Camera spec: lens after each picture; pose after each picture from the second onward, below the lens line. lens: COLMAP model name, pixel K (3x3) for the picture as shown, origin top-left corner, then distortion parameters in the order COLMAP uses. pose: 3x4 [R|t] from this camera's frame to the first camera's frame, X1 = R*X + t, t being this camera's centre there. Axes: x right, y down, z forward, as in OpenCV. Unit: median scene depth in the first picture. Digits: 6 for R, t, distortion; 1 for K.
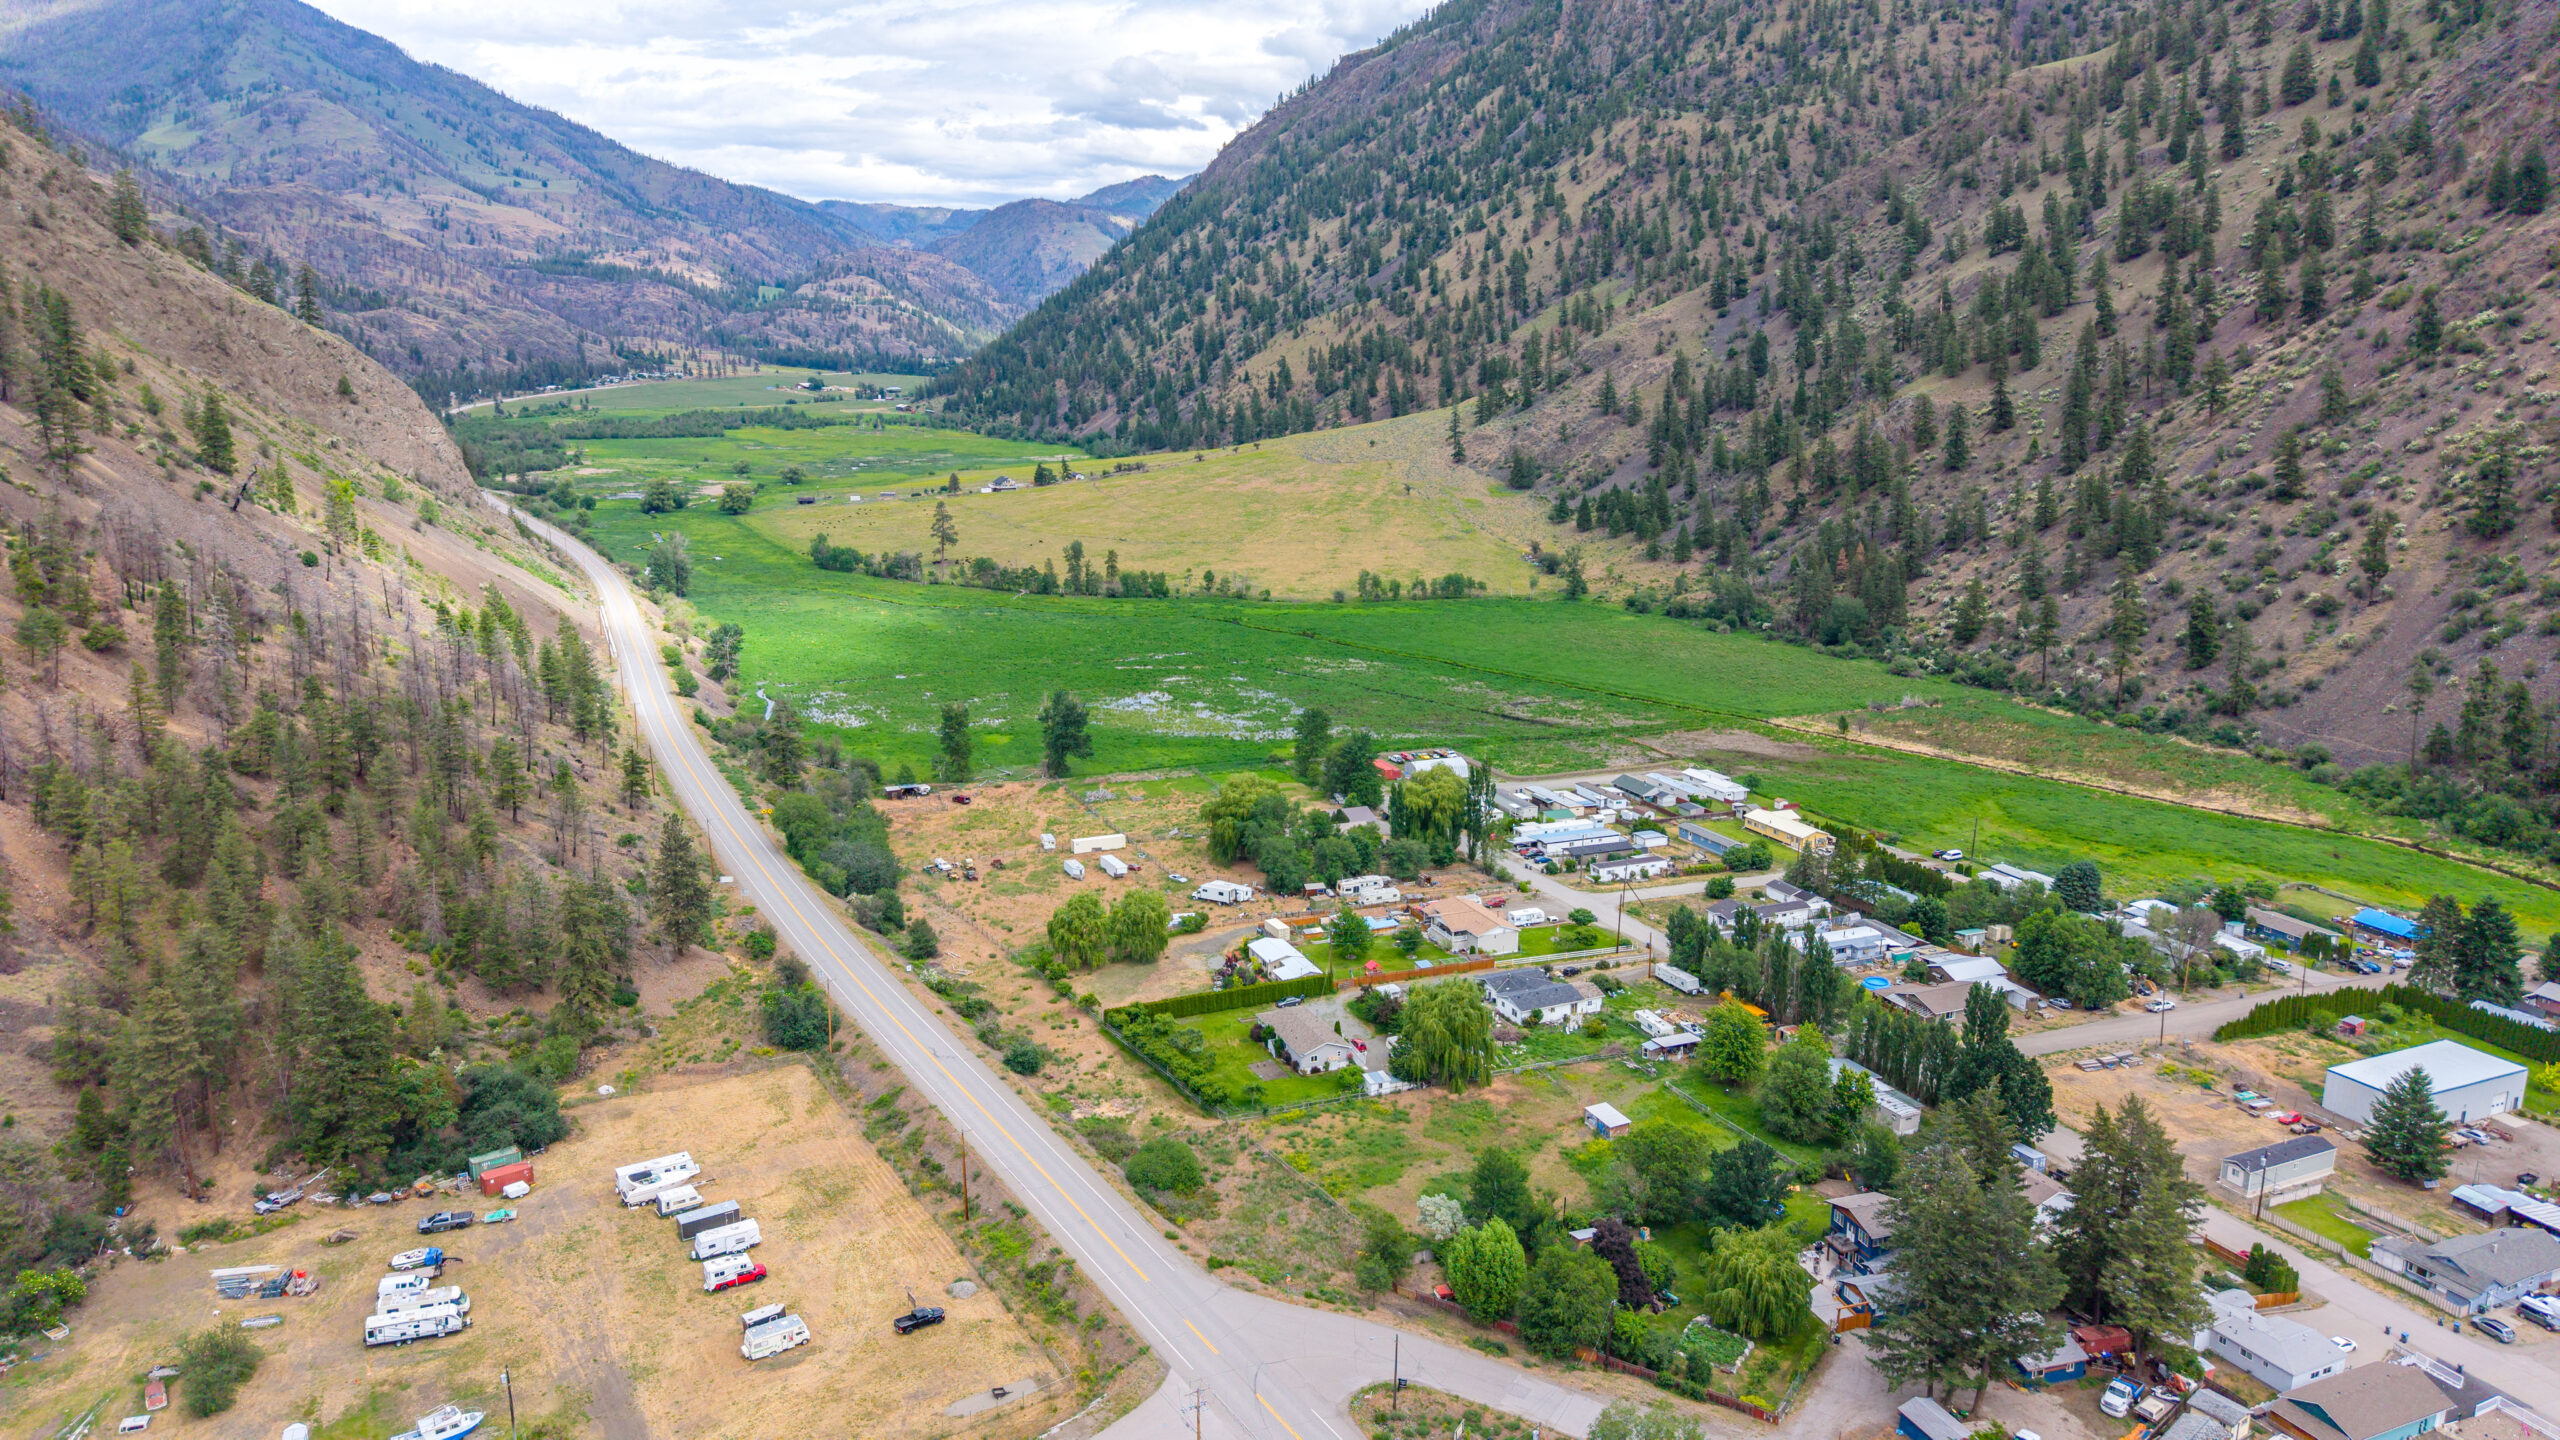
lens RADIAL K [[1703.2, 0, 1280.0], [0, 1703.2, 720.0], [0, 0, 1]] dist [0.085638, -0.117035]
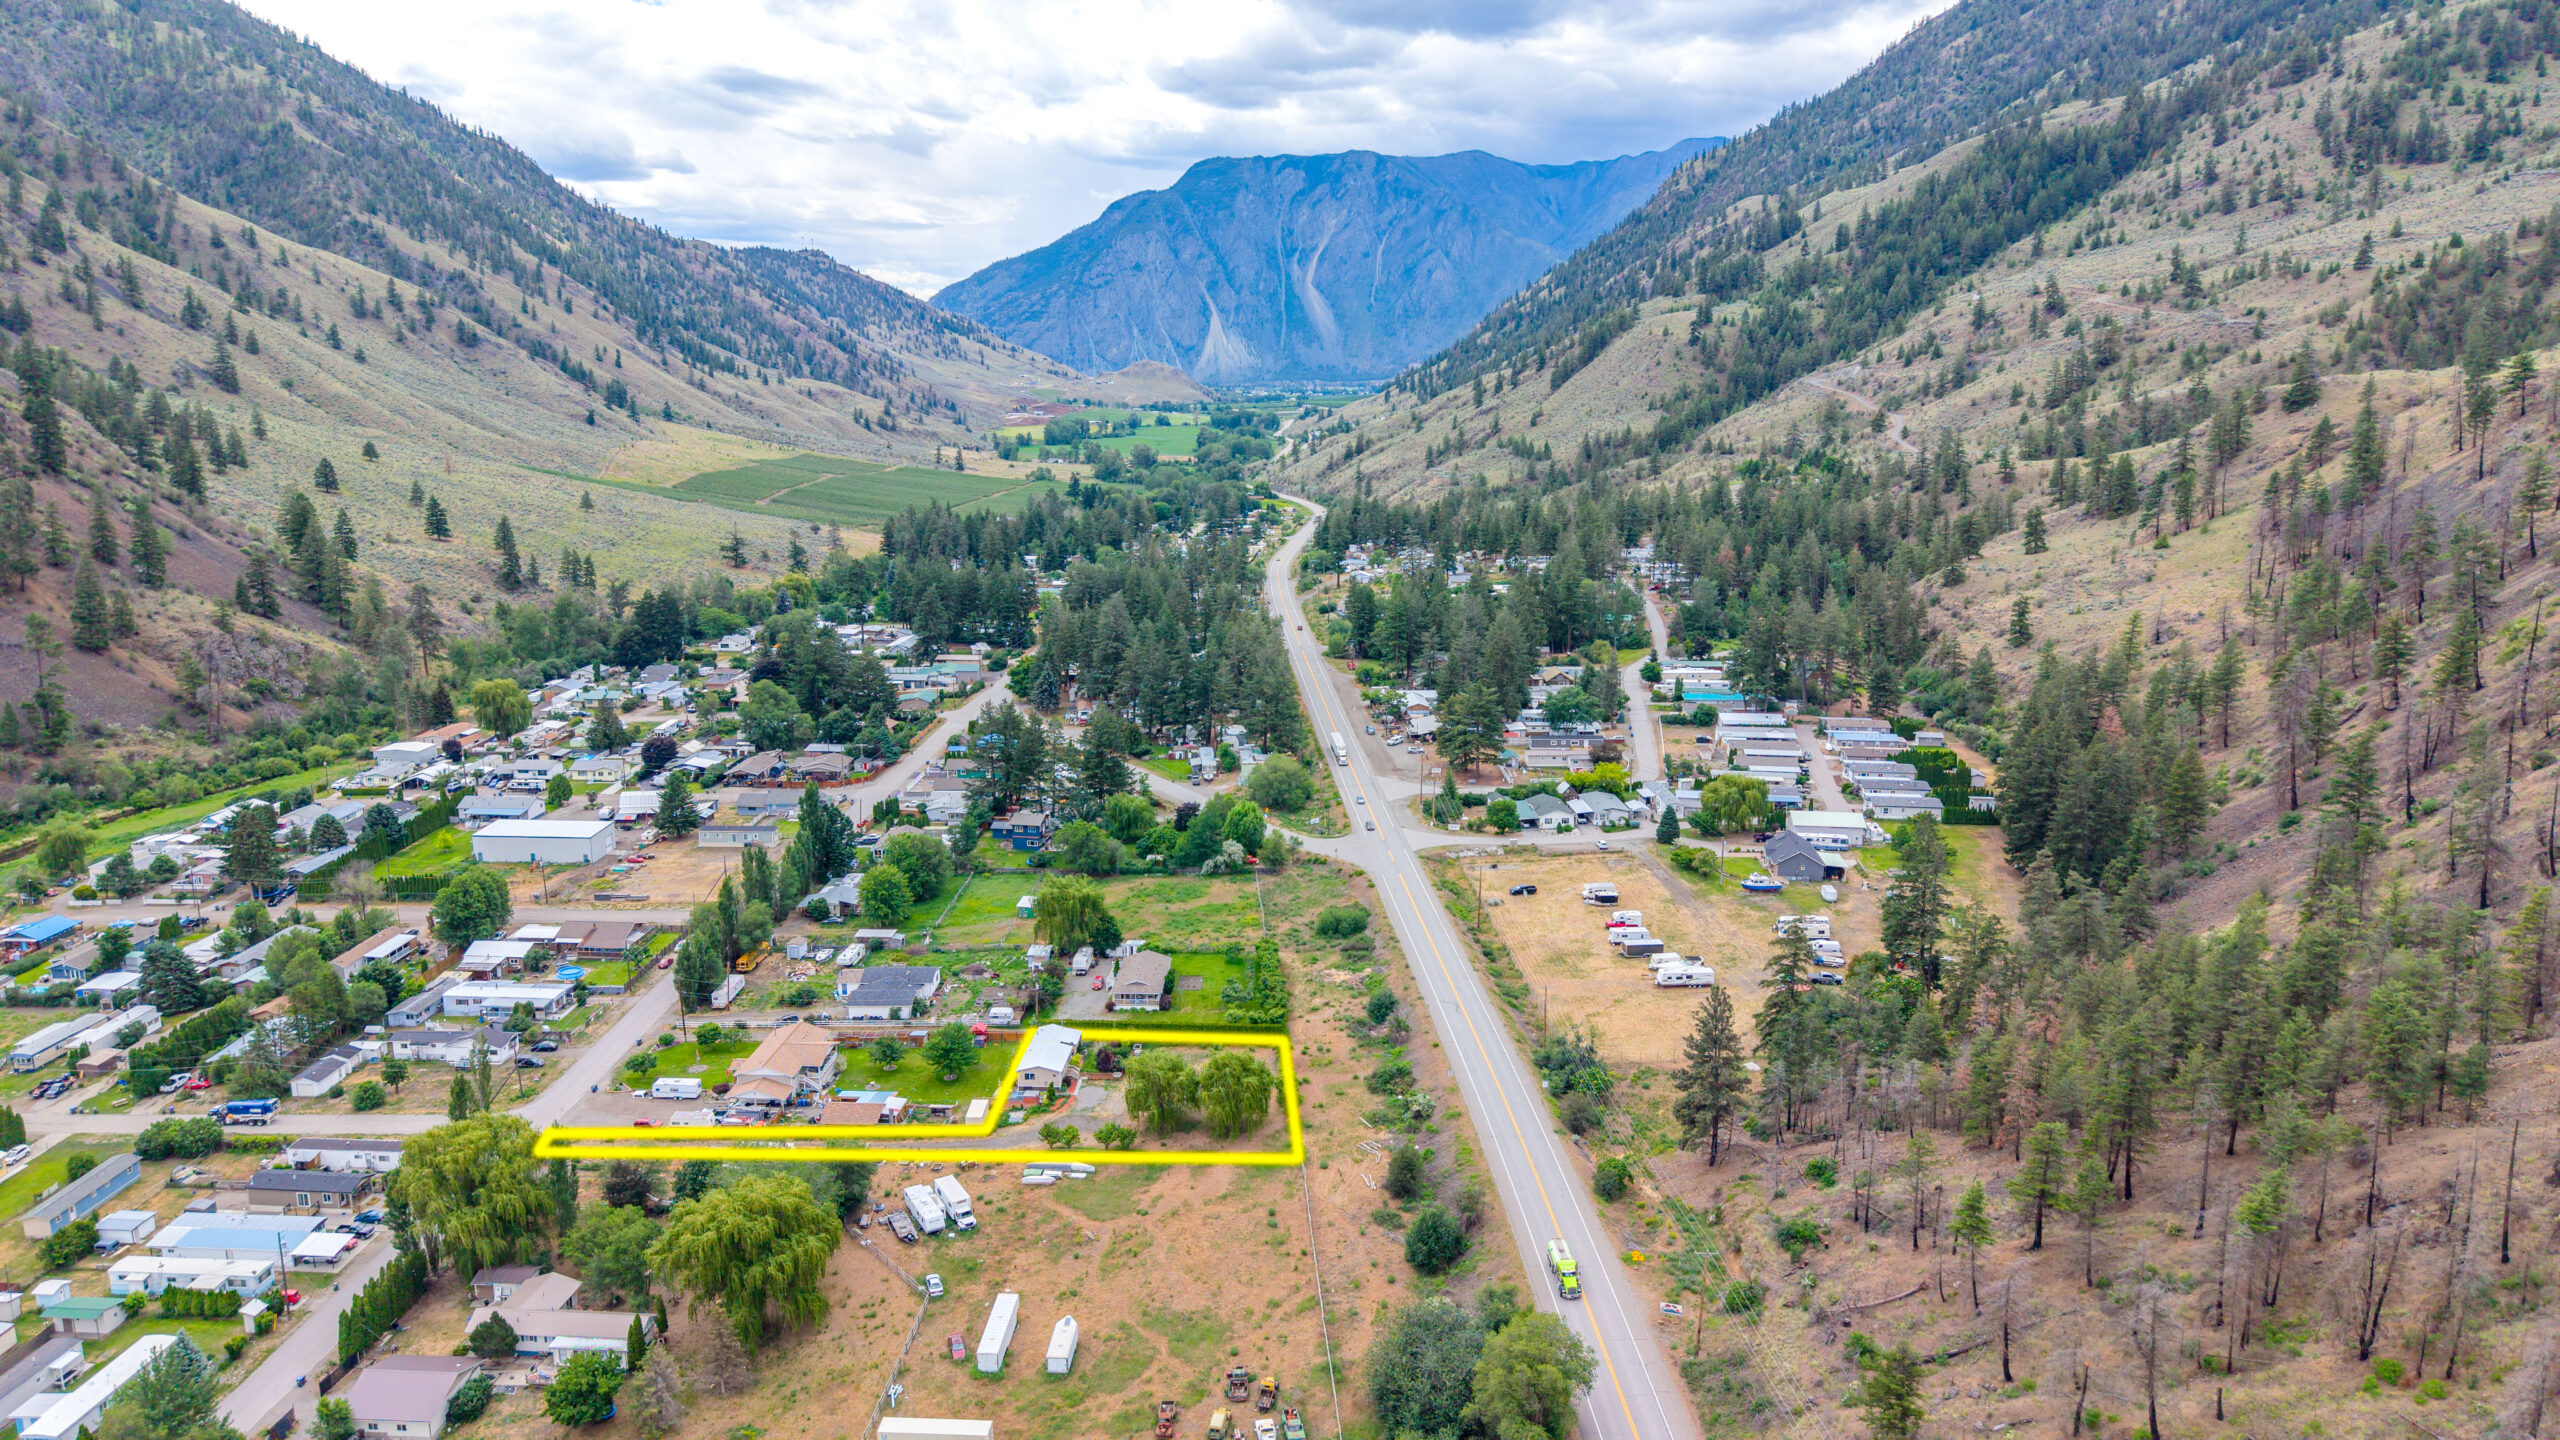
lens RADIAL K [[1727.9, 0, 1280.0], [0, 1727.9, 720.0], [0, 0, 1]] dist [0.021445, -0.039216]
pose [[-0.892431, -0.101418, 0.439637, -0.110343], [0.097540, 0.907999, 0.407461, -0.084134], [-0.440513, 0.406513, -0.800434, 0.363594]]
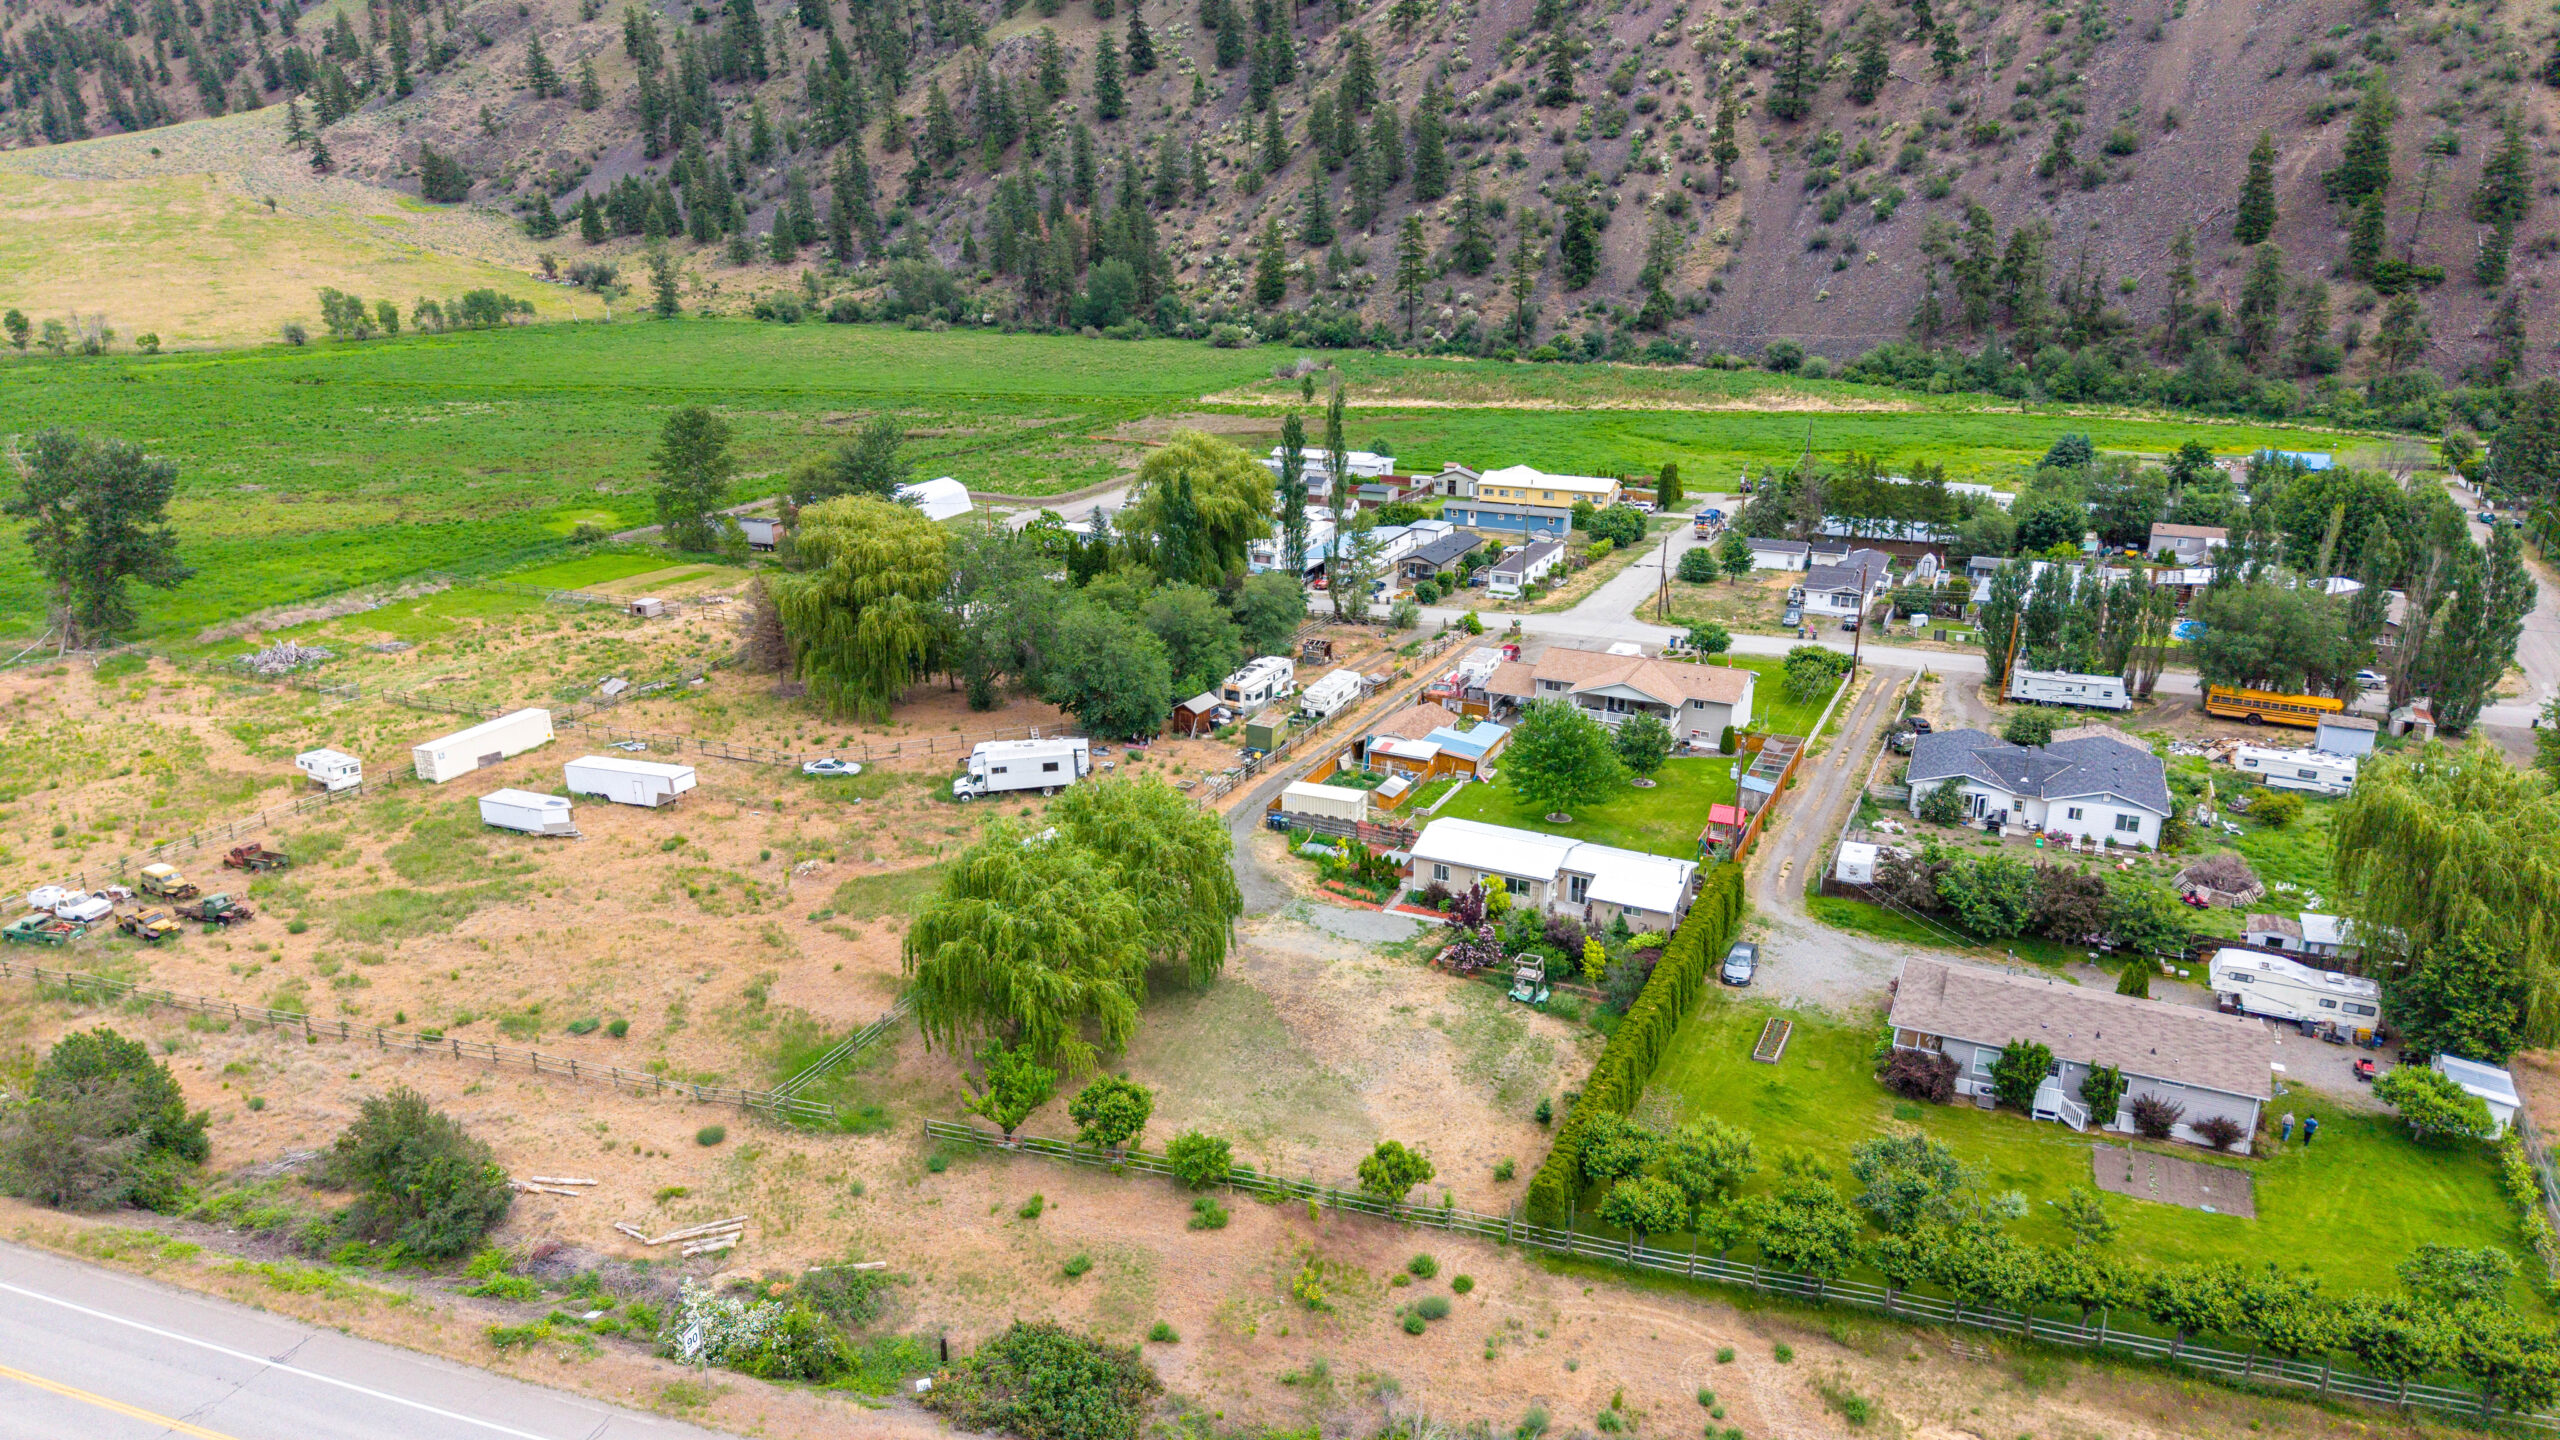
lens RADIAL K [[1713.7, 0, 1280.0], [0, 1713.7, 720.0], [0, 0, 1]] dist [0.025578, -0.027151]
pose [[0.755967, -0.214342, 0.618524, -0.060325], [0.150947, 0.976488, 0.153901, 0.010242], [-0.636968, -0.022980, 0.770547, 0.171577]]
